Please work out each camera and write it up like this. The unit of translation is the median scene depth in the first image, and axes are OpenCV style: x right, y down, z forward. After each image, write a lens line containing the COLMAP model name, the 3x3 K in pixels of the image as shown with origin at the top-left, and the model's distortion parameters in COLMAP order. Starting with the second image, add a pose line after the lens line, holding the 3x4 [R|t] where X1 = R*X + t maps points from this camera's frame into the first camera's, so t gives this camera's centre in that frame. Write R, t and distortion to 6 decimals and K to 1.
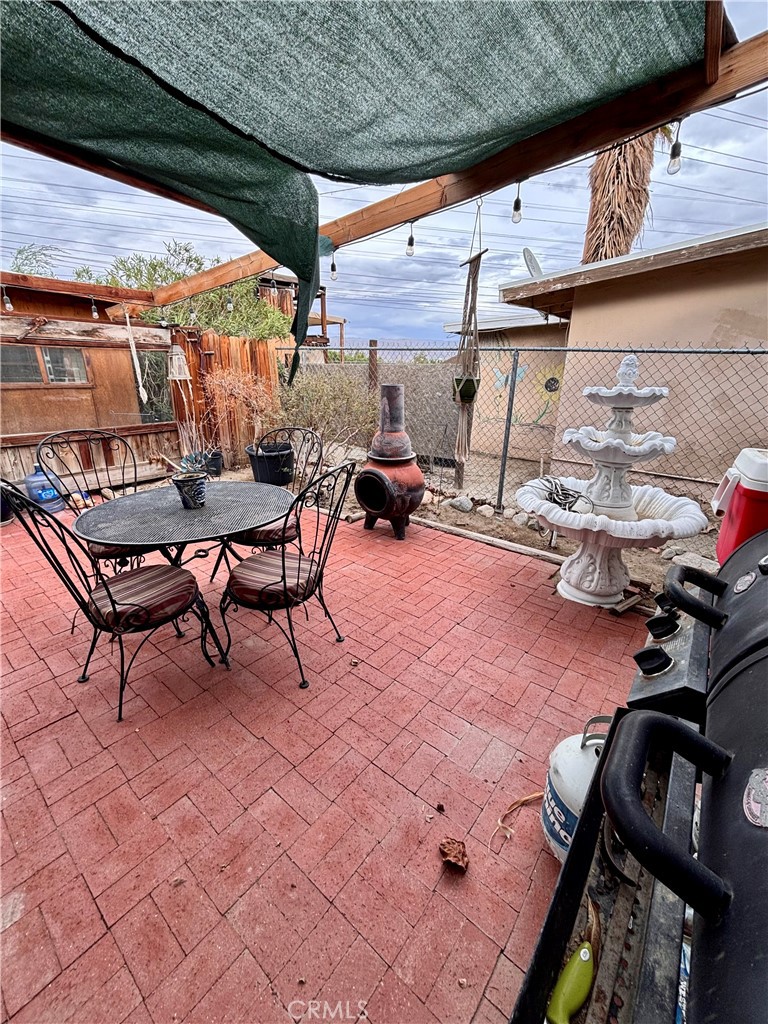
lens RADIAL K [[414.6, 0, 385.8], [0, 414.6, 510.6], [0, 0, 1]] dist [-0.000607, 0.000881]
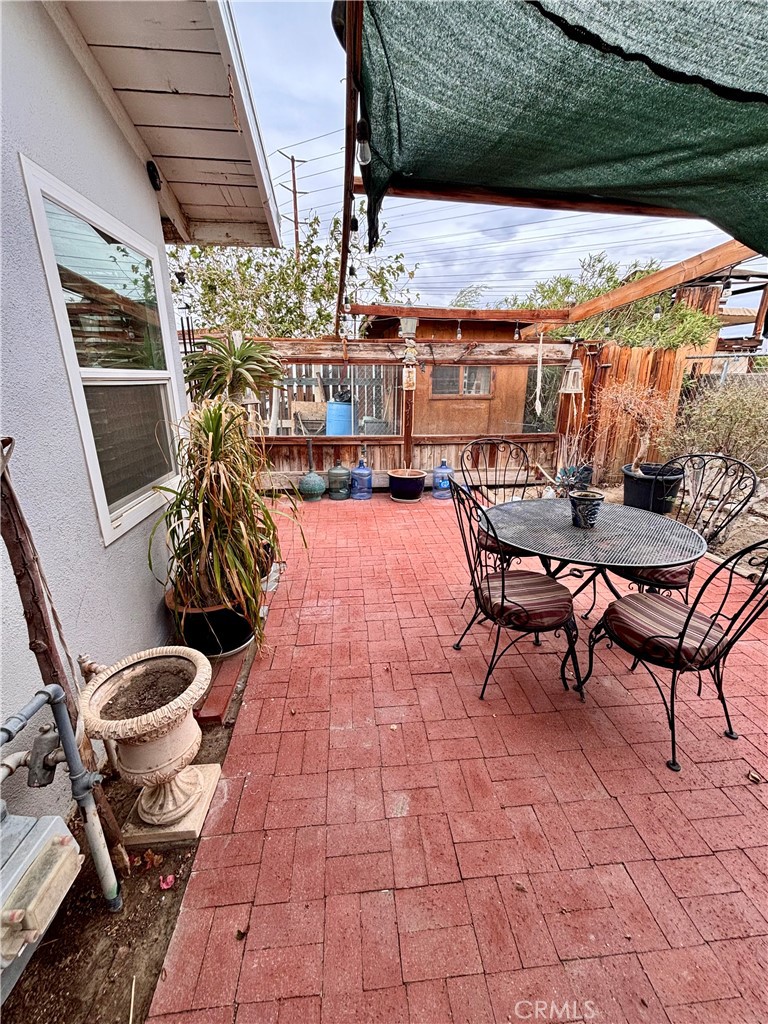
lens RADIAL K [[414.6, 0, 385.8], [0, 414.6, 510.6], [0, 0, 1]] dist [-0.000607, 0.000881]
pose [[0.705561, 0.203650, -0.678756, -0.121593], [-0.216067, 0.974033, 0.067643, -0.009647], [0.674906, 0.098931, 0.731242, -0.041086]]
